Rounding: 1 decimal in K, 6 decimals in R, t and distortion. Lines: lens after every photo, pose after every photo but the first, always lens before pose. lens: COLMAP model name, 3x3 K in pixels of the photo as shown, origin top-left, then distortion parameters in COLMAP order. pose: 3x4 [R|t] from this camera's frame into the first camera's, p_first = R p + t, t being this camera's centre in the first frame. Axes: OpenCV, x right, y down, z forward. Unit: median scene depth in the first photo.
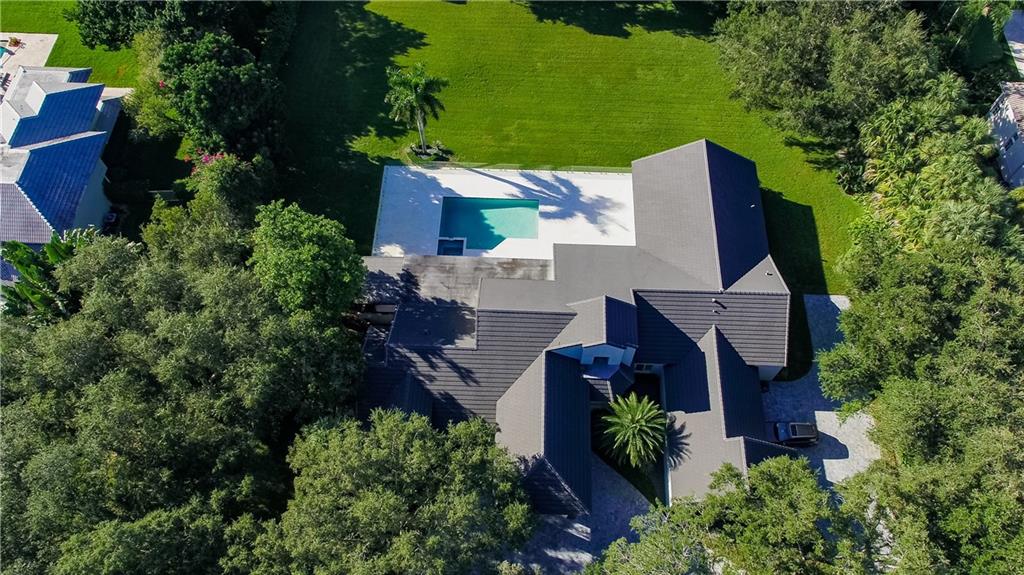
lens RADIAL K [[748.3, 0, 515.6], [0, 748.3, 290.6], [0, 0, 1]] dist [0.002009, -0.000199]
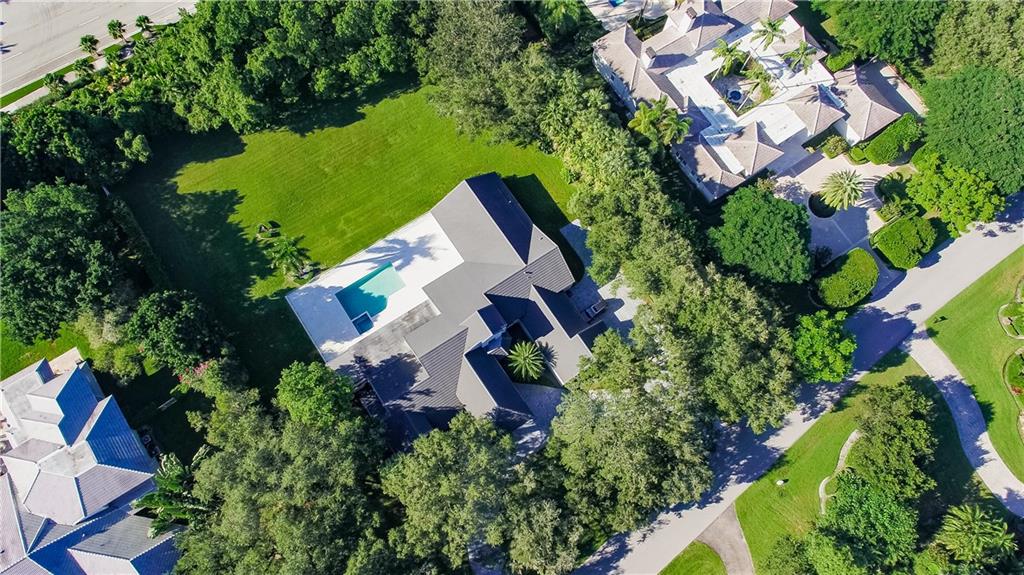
lens RADIAL K [[748.3, 0, 515.6], [0, 748.3, 290.6], [0, 0, 1]] dist [0.002009, -0.000199]
pose [[0.803058, -0.548435, 0.233059, -0.168215], [0.484473, 0.828609, 0.280523, -0.425925], [-0.346963, -0.112366, 0.931123, -0.575486]]
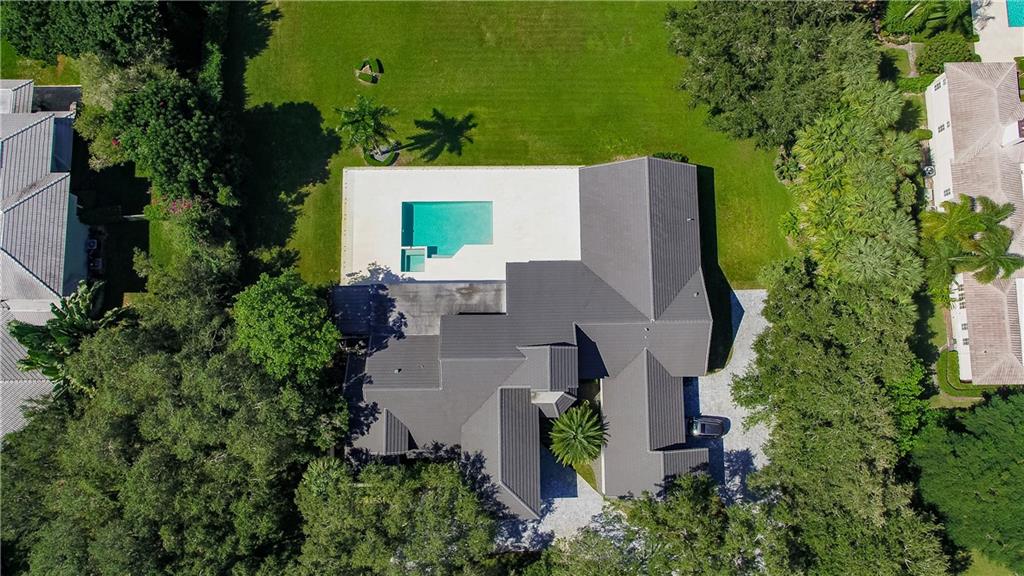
lens RADIAL K [[748.3, 0, 515.6], [0, 748.3, 291.1], [0, 0, 1]] dist [0.002009, -0.000199]
pose [[0.998862, -0.044976, 0.015859, 0.046994], [0.036233, 0.931922, 0.360845, -0.436791], [-0.031009, -0.359860, 0.932491, -0.040554]]
